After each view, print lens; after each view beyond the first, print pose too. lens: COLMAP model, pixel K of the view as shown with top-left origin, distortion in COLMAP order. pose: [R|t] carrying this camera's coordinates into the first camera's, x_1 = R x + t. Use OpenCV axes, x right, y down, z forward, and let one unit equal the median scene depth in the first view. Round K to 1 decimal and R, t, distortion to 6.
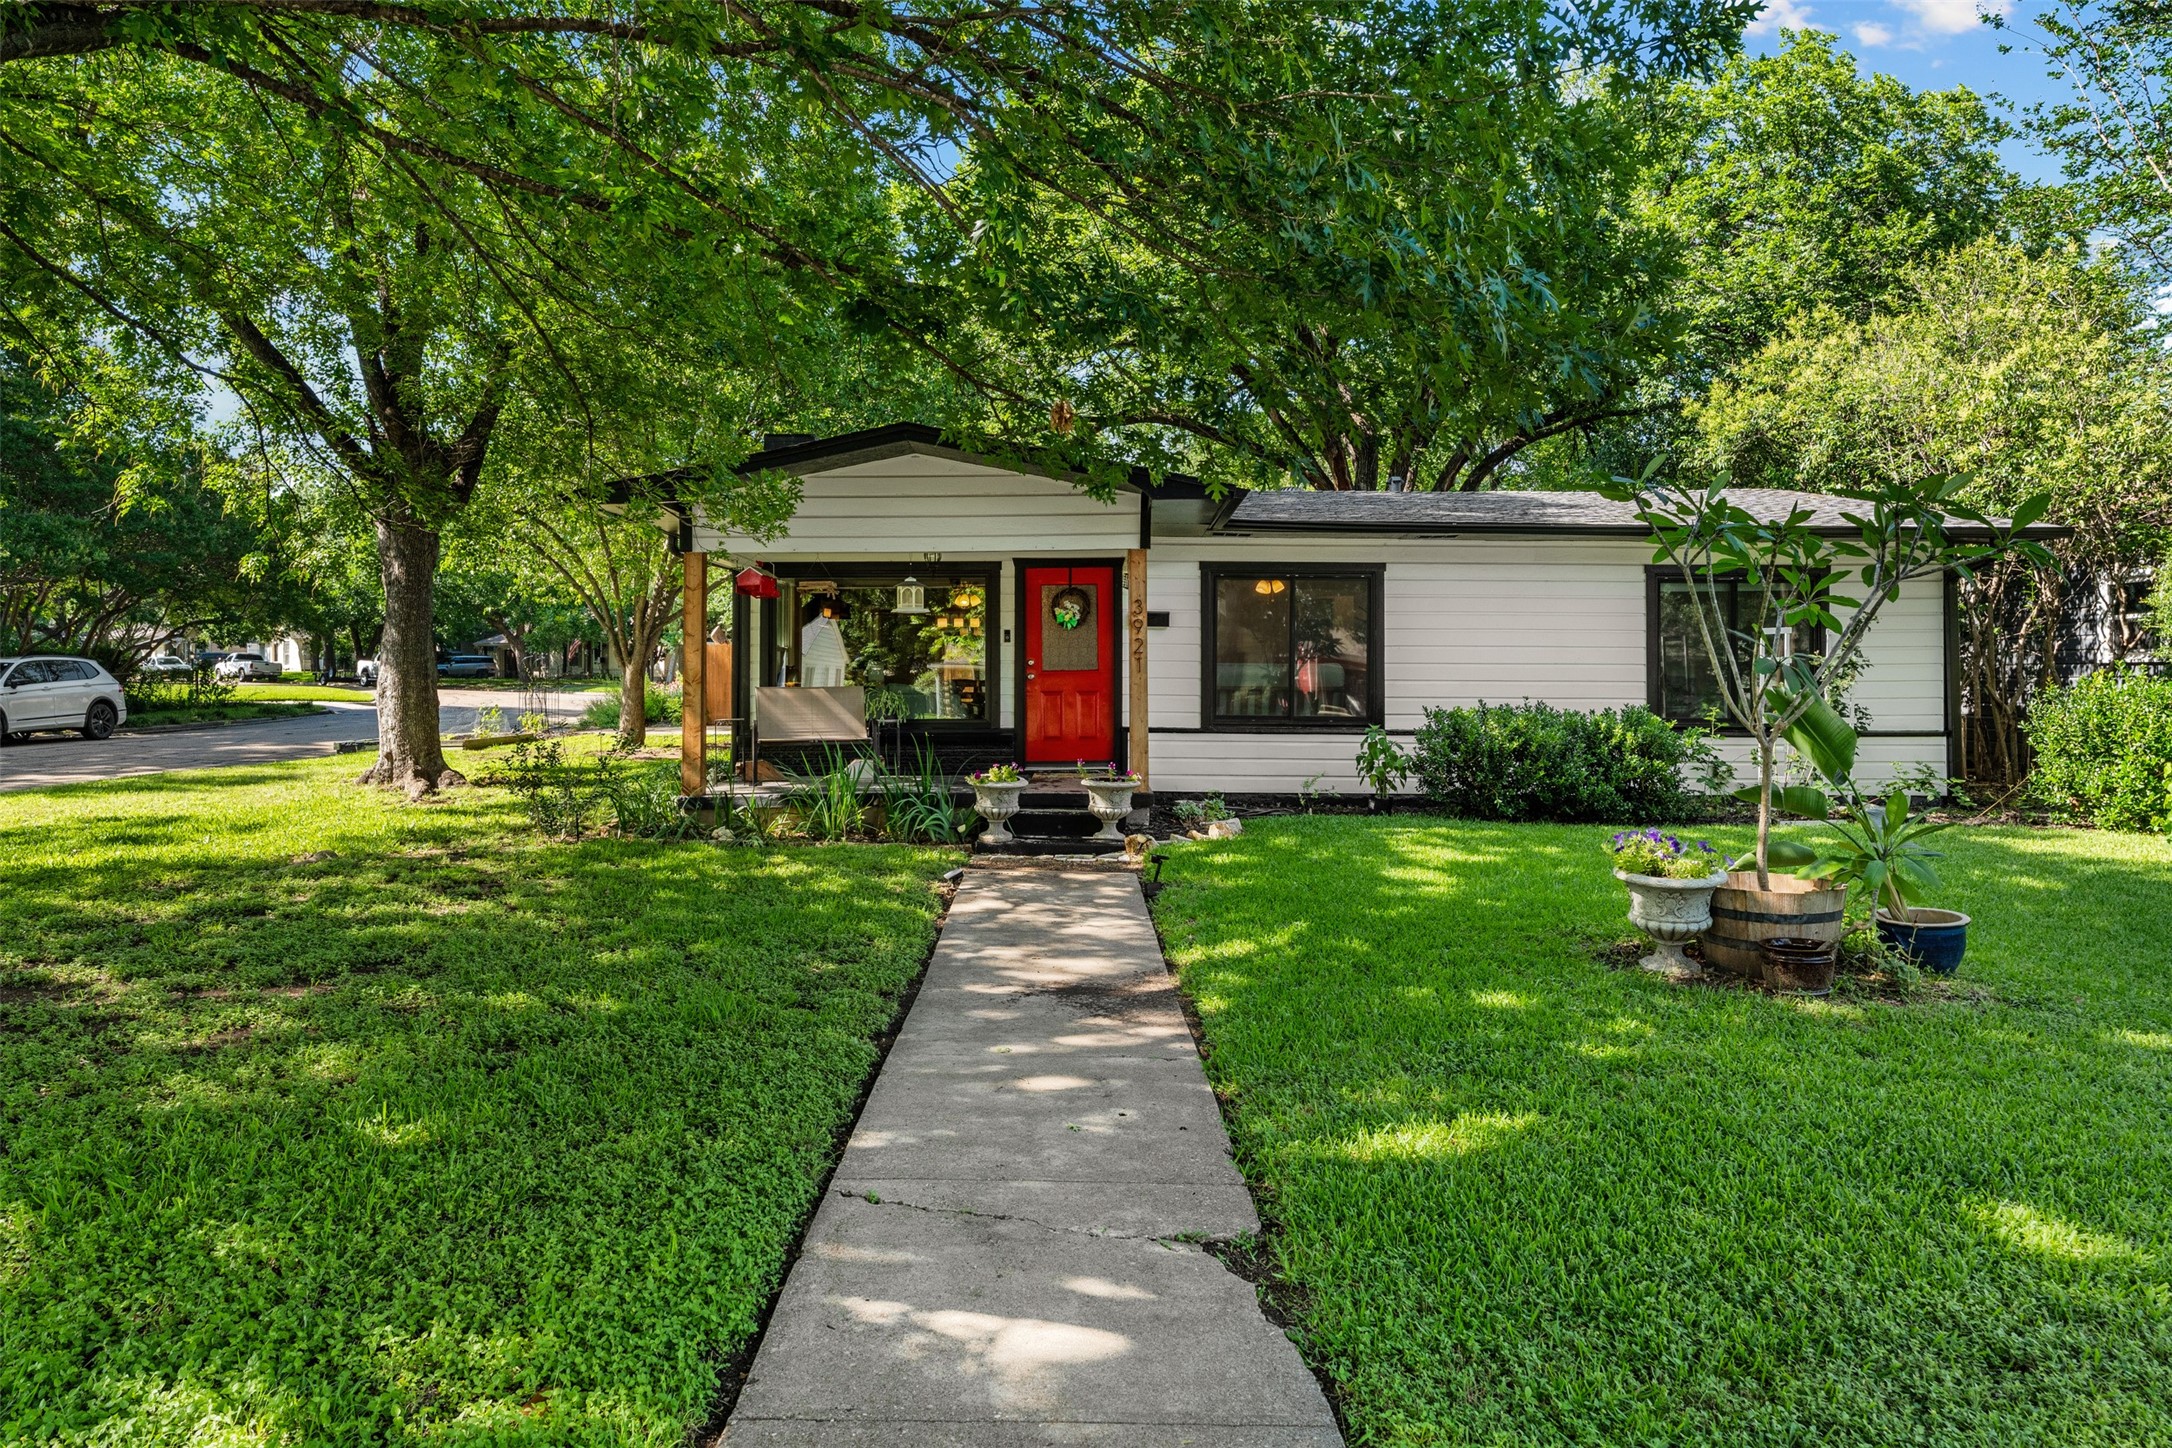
lens RADIAL K [[1281.0, 0, 1095.1], [0, 1281.0, 660.1], [0, 0, 1]] dist [0.003453, -0.001897]
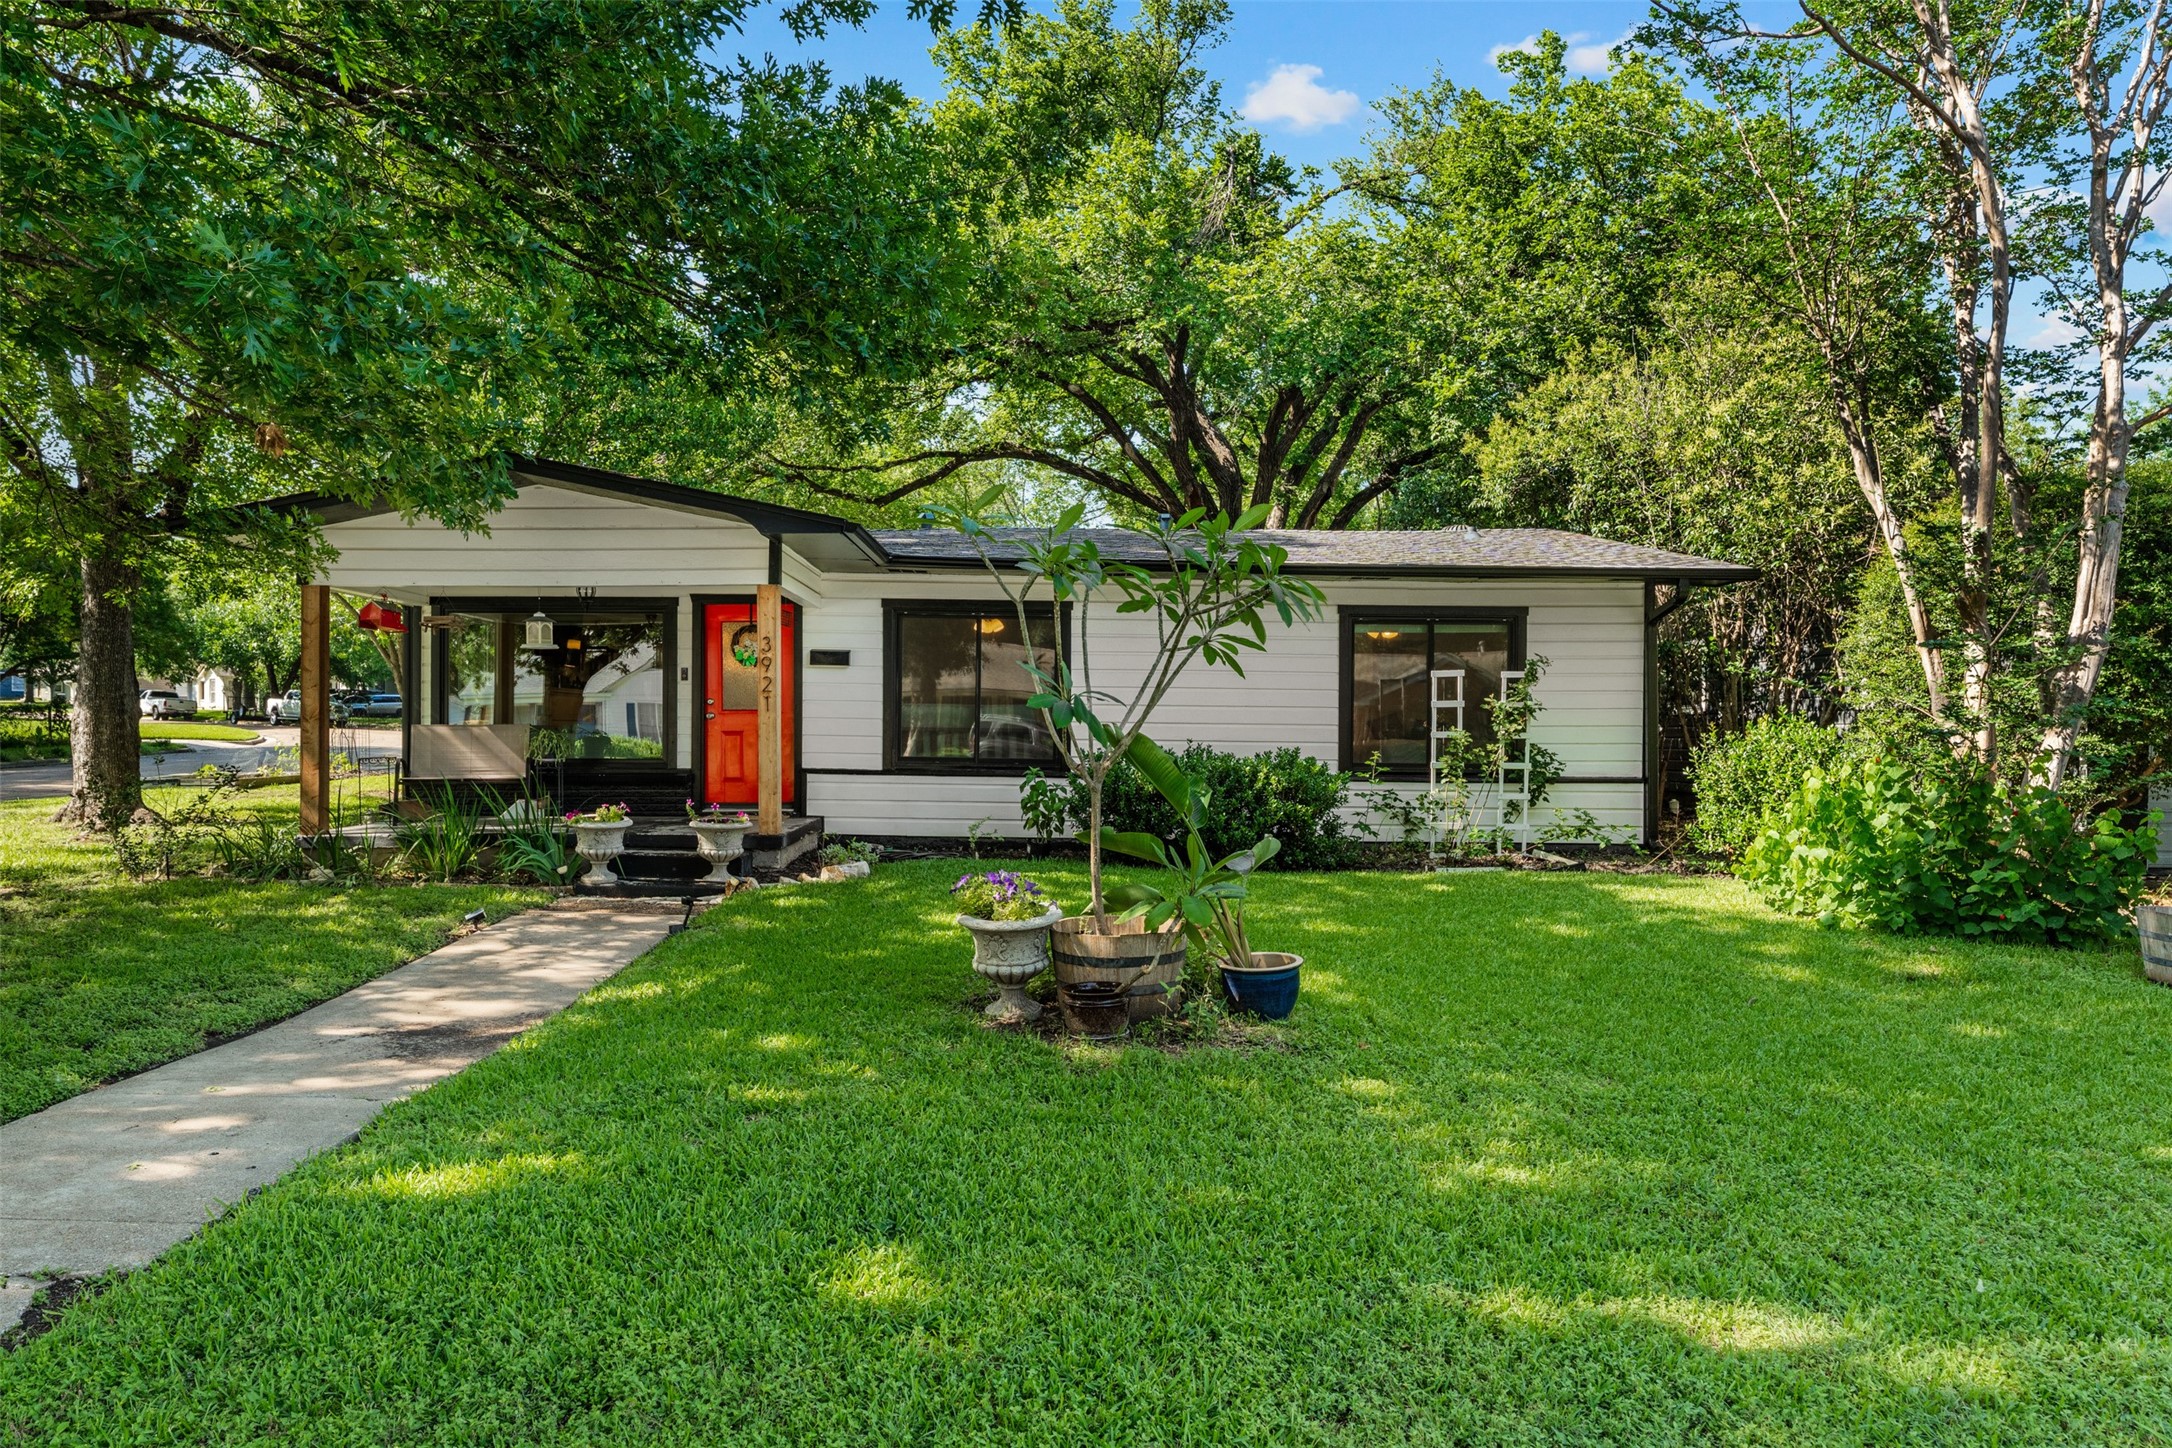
lens RADIAL K [[1317.1, 0, 1085.2], [0, 1317.1, 720.8], [0, 0, 1]] dist [0.005720, 0.001695]
pose [[0.999980, 0.006094, -0.001486, 0.247923], [-0.006074, 0.999893, 0.013287, 0.001539], [0.001567, -0.013278, 0.999911, -0.003728]]
